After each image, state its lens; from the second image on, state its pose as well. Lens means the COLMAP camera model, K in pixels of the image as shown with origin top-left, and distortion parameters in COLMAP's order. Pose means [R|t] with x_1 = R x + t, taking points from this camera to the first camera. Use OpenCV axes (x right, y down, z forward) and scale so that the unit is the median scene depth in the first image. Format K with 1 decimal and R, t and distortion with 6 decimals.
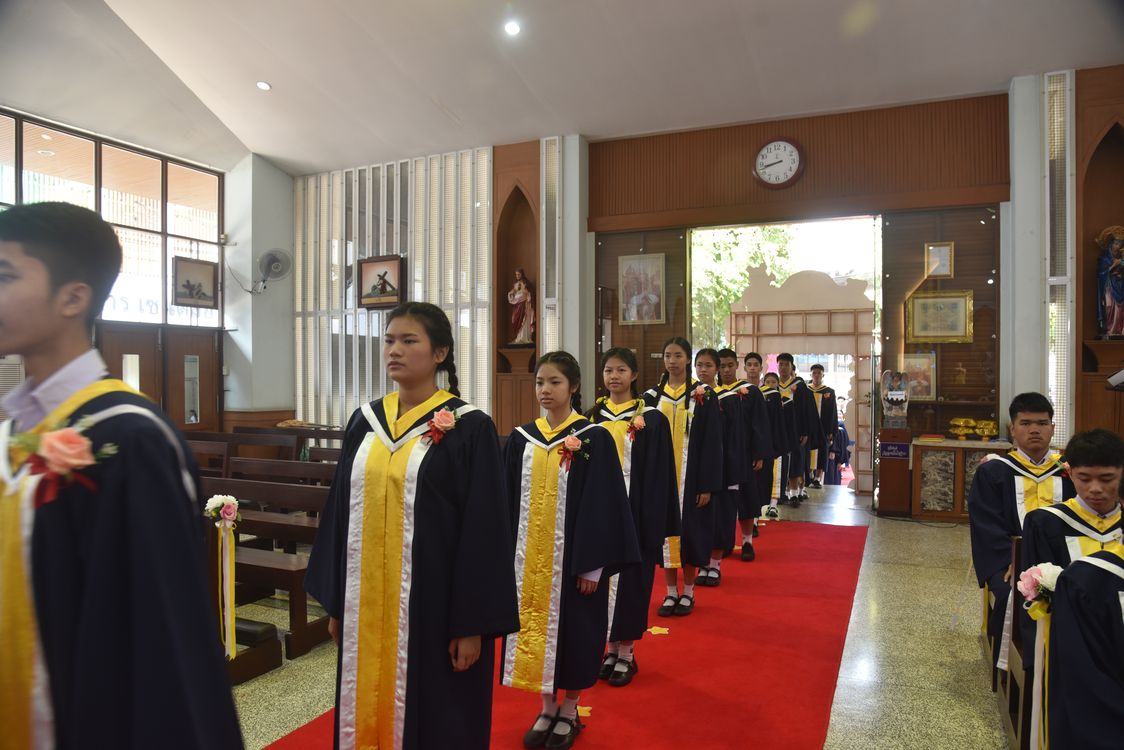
lens RADIAL K [[775.5, 0, 562.0], [0, 775.5, 375.0], [0, 0, 1]] dist [-0.060360, 0.006956]
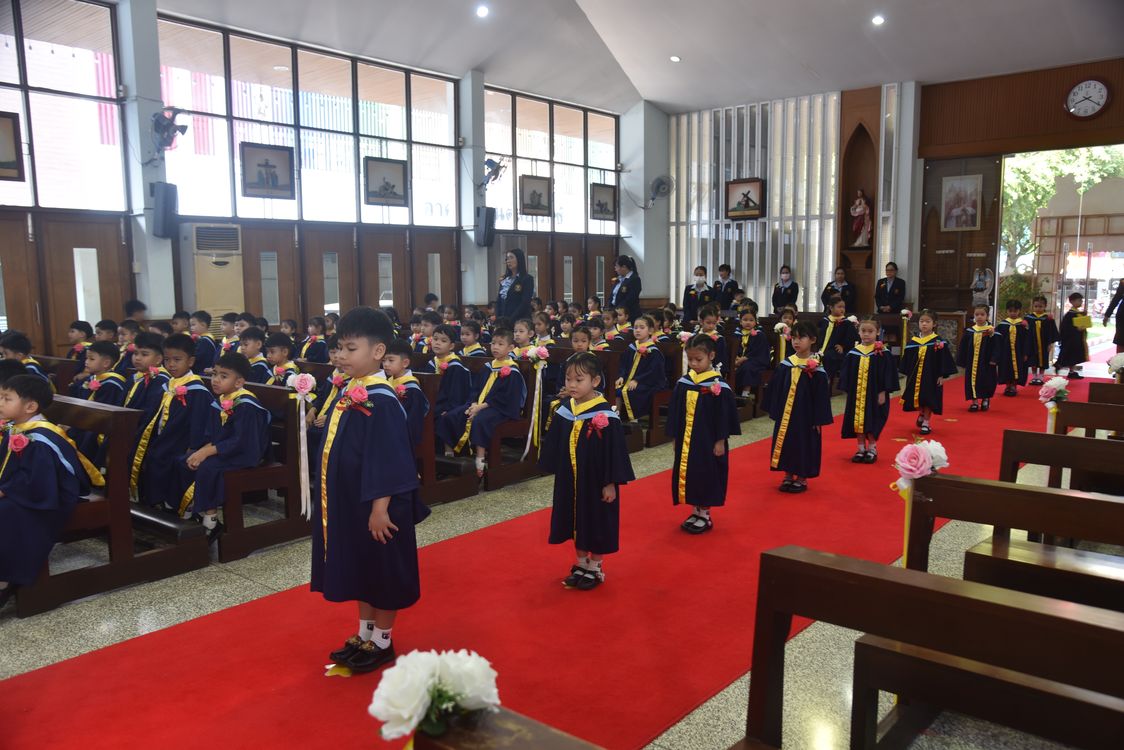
lens RADIAL K [[930.4, 0, 562.0], [0, 930.4, 375.0], [0, 0, 1]] dist [-0.005648, -0.006385]
pose [[0.968031, 0.026735, -0.249402, -0.133689], [0.000420, 0.994129, 0.108197, 0.004855], [0.250831, -0.104843, 0.962337, -0.619691]]
